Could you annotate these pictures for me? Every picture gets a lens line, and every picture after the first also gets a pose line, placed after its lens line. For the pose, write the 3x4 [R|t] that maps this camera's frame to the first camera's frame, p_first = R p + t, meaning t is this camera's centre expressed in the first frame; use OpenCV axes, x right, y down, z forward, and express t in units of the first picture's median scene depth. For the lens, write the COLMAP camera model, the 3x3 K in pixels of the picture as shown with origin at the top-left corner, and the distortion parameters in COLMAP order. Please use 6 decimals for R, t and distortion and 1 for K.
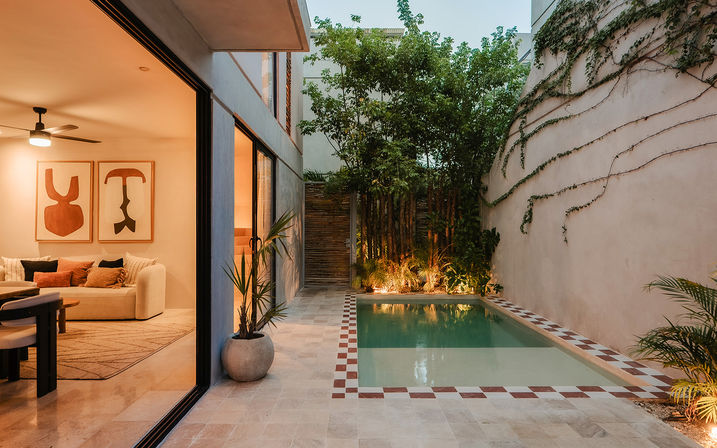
lens RADIAL K [[423.7, 0, 358.5], [0, 423.7, 224.0], [0, 0, 1]] dist [-0.000422, 0.000489]
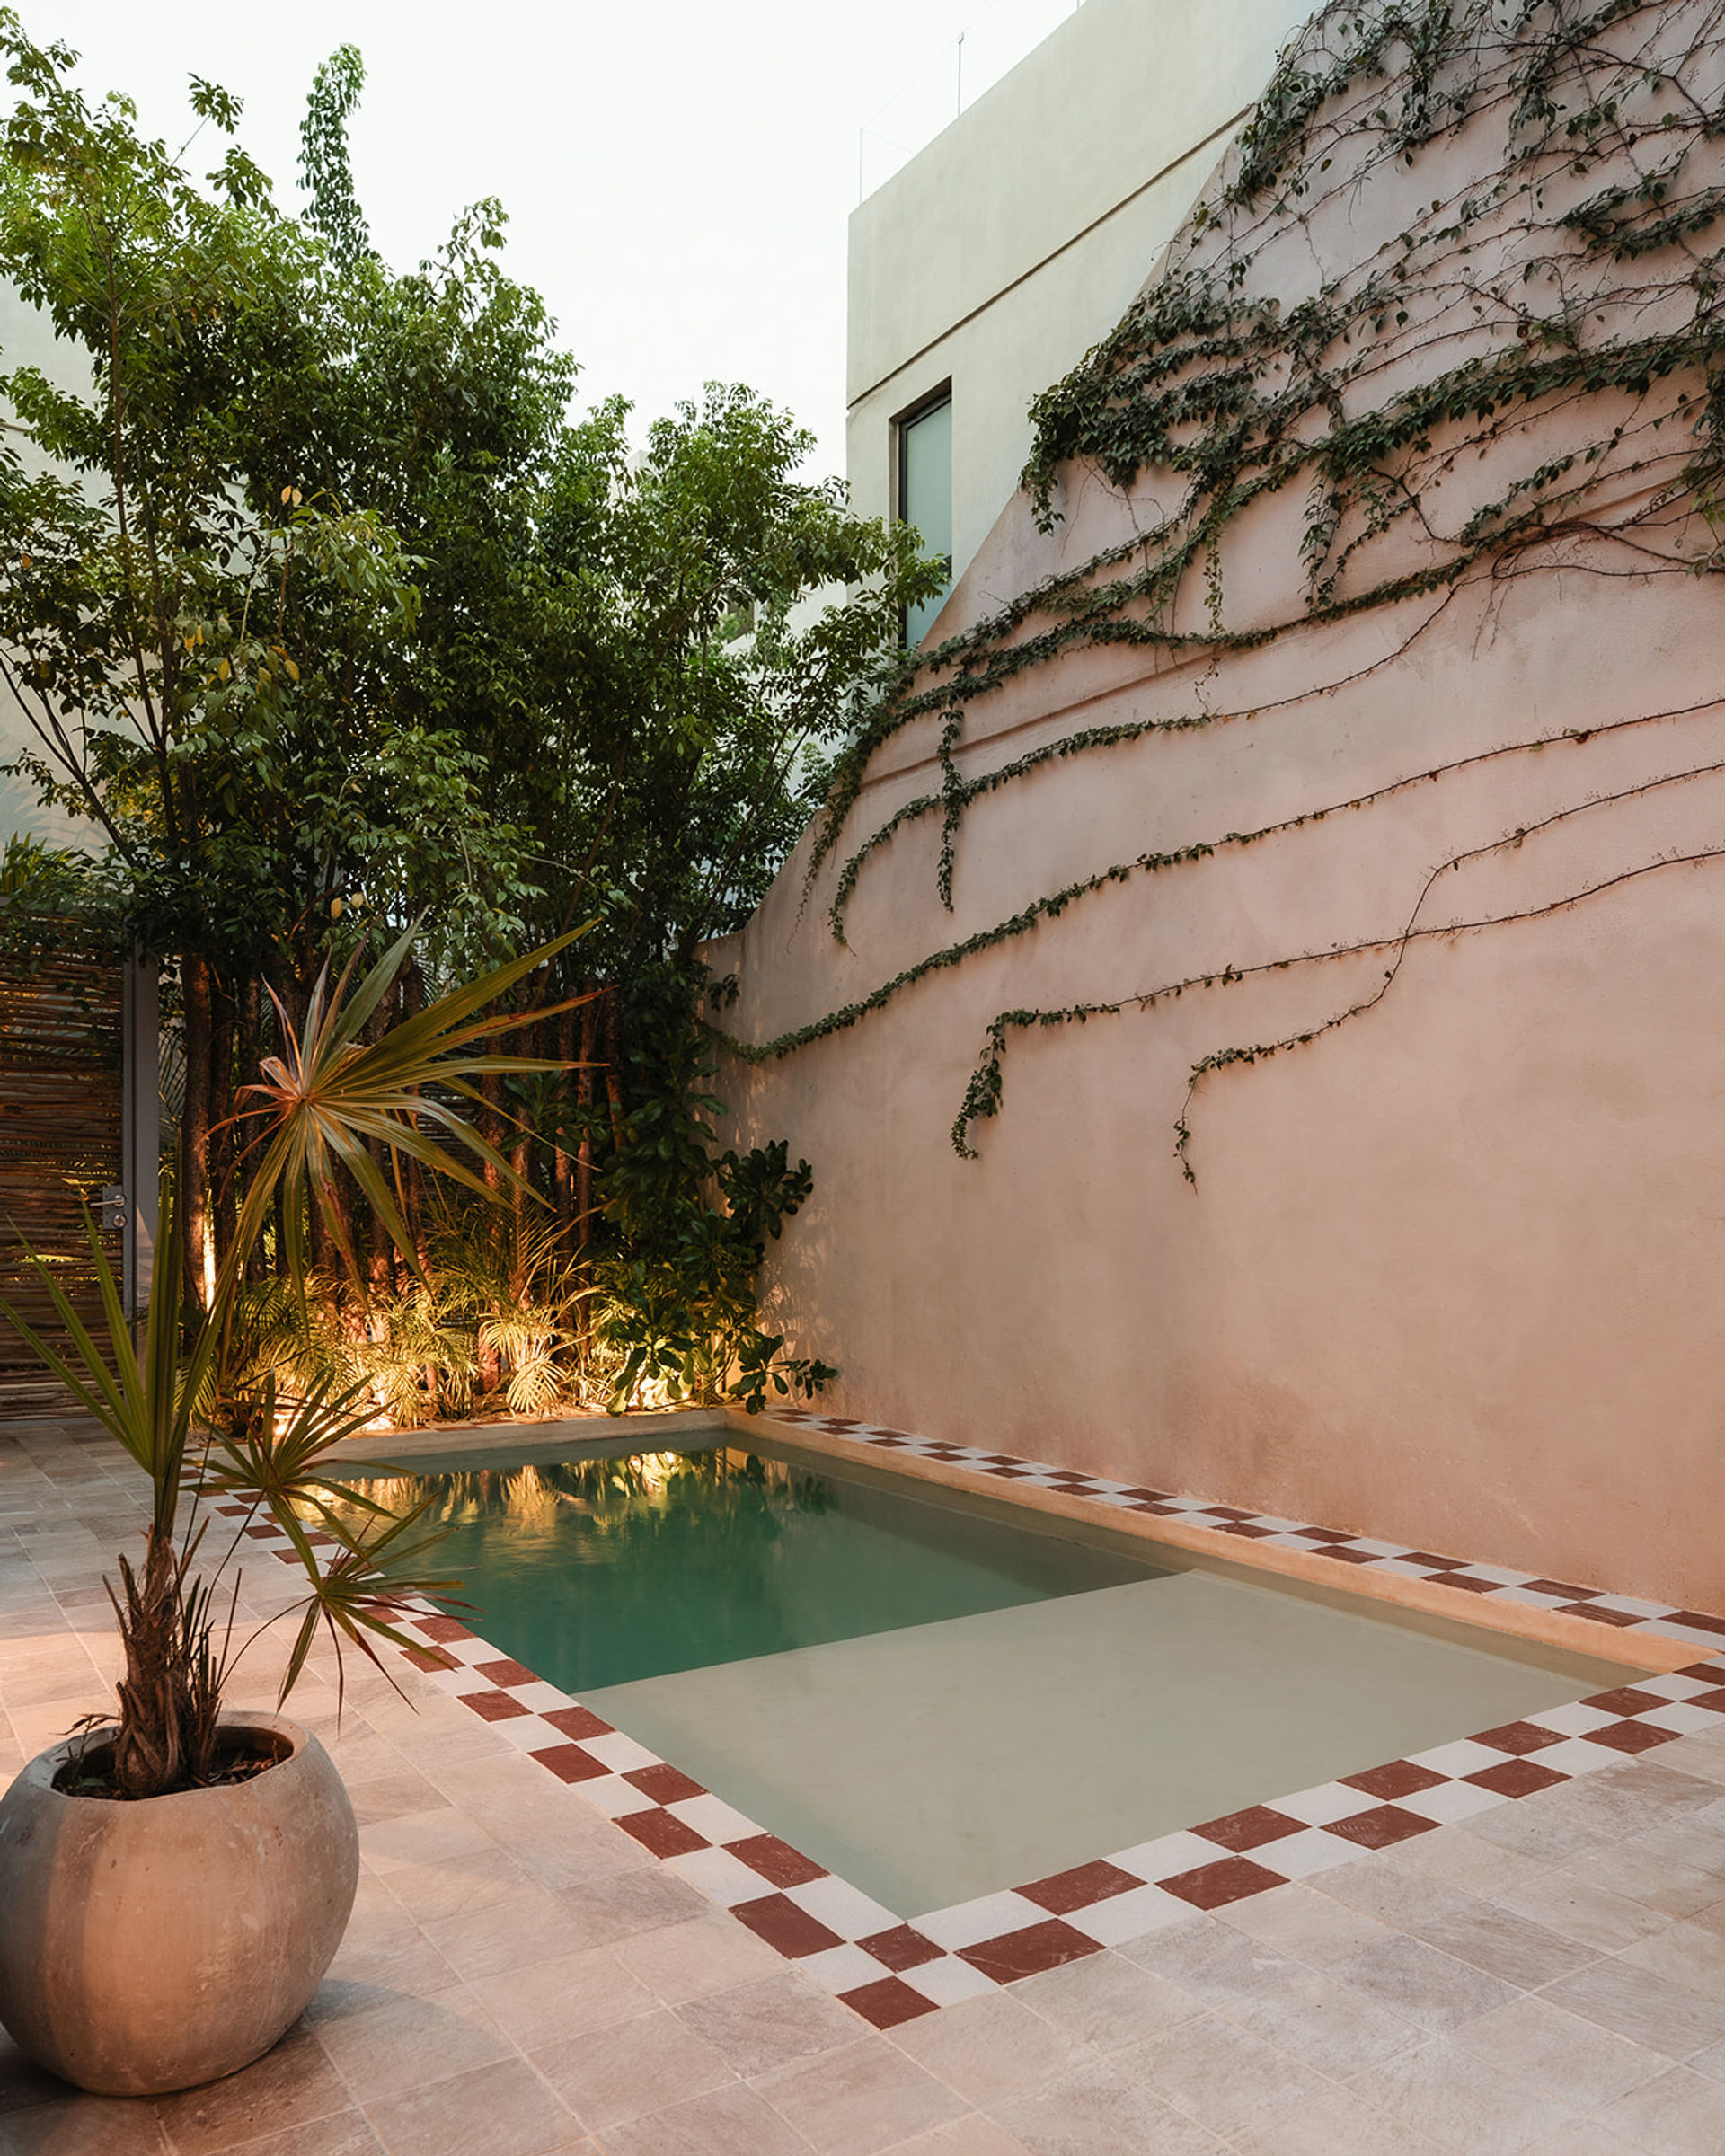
lens RADIAL K [[1568.1, 0, 858.9], [0, 1568.1, 1184.1], [0, 0, 1]] dist [-0.002689, -0.000388]
pose [[0.834373, 0.002577, 0.551194, -0.231248], [-0.009231, 0.999914, 0.009298, 0.036399], [-0.551123, -0.012846, 0.834325, 0.267934]]
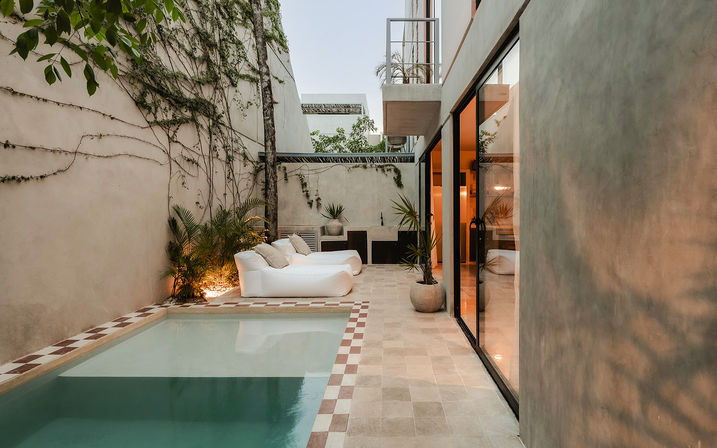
lens RADIAL K [[478.3, 0, 356.6], [0, 478.3, 215.5], [0, 0, 1]] dist [-0.002973, -0.000754]
pose [[-0.997325, 0.008711, 0.072571, -0.086612], [0.008823, 0.999960, 0.001226, 0.024840], [-0.072558, 0.001863, -0.997362, 1.608369]]
